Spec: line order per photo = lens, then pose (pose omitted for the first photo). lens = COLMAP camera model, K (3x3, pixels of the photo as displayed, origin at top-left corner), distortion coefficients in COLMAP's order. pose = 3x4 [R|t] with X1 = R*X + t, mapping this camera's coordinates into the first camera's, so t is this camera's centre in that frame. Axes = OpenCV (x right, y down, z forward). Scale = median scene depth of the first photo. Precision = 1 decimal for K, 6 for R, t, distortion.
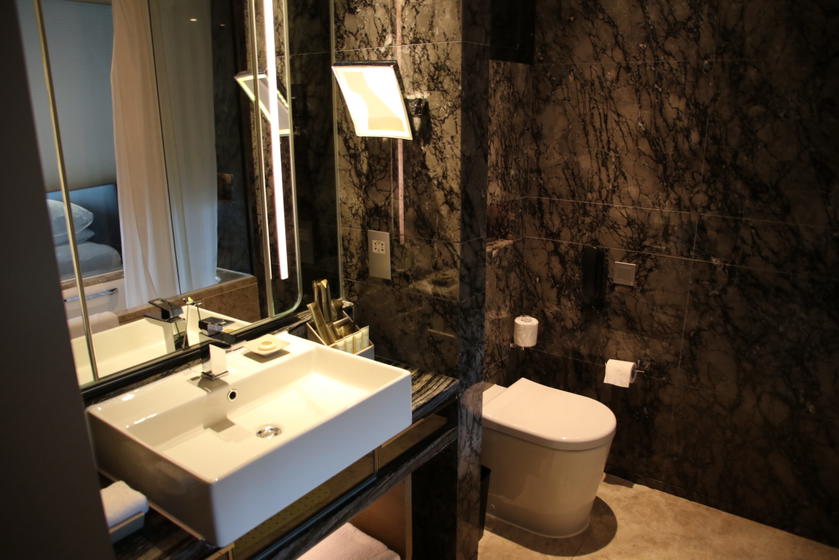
lens RADIAL K [[625.1, 0, 419.5], [0, 625.1, 280.0], [0, 0, 1]] dist [-0.133625, 0.077418]
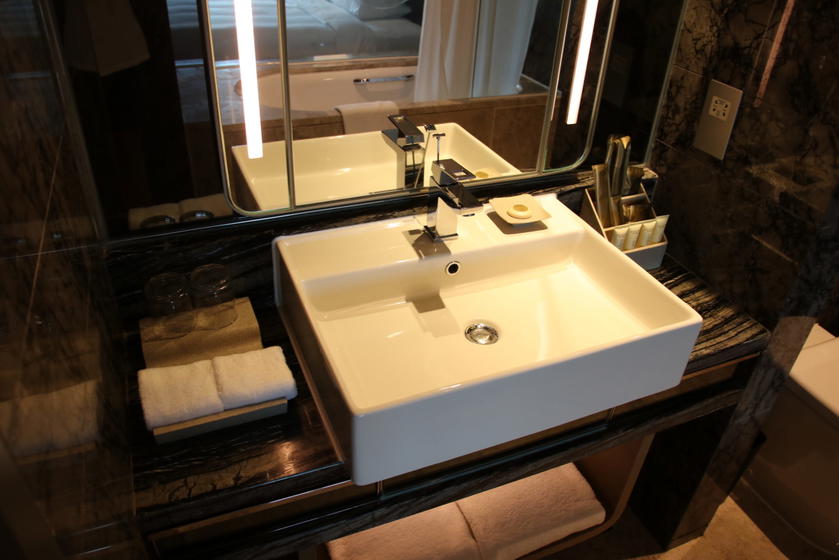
lens RADIAL K [[625.1, 0, 419.5], [0, 625.1, 280.0], [0, 0, 1]] dist [-0.133625, 0.077418]
pose [[0.856806, 0.329185, -0.396888, -0.022627], [-0.195162, 0.919469, 0.341305, -0.039086], [0.477278, -0.214975, 0.852051, 0.240565]]
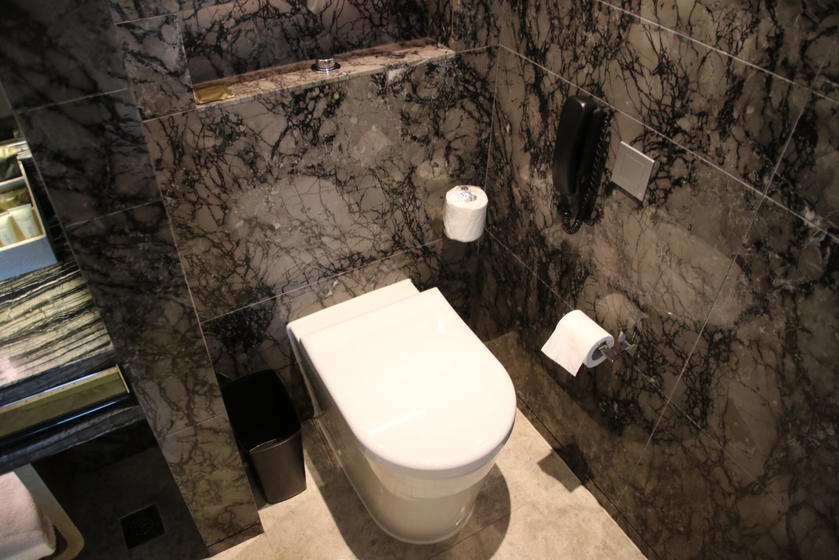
lens RADIAL K [[625.1, 0, 419.5], [0, 625.1, 280.0], [0, 0, 1]] dist [-0.133625, 0.077418]
pose [[0.919759, 0.275762, -0.279281, 0.403174], [-0.131037, 0.886500, 0.443787, -0.149300], [0.369963, -0.371581, 0.851502, 0.601440]]
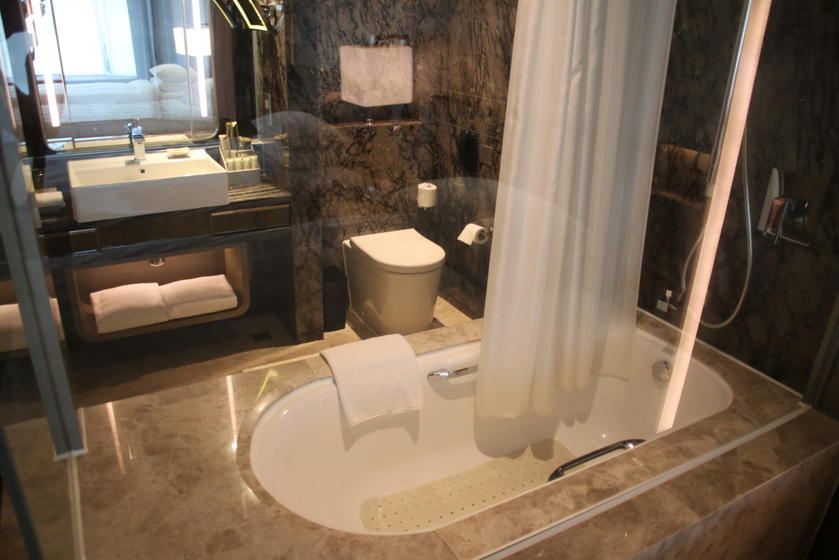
lens RADIAL K [[625.1, 0, 419.5], [0, 625.1, 280.0], [0, 0, 1]] dist [-0.133625, 0.077418]
pose [[0.911486, 0.193975, -0.362722, 0.852554], [-0.149260, 0.977694, 0.147771, 0.085434], [0.383295, -0.080552, 0.920107, -0.265897]]
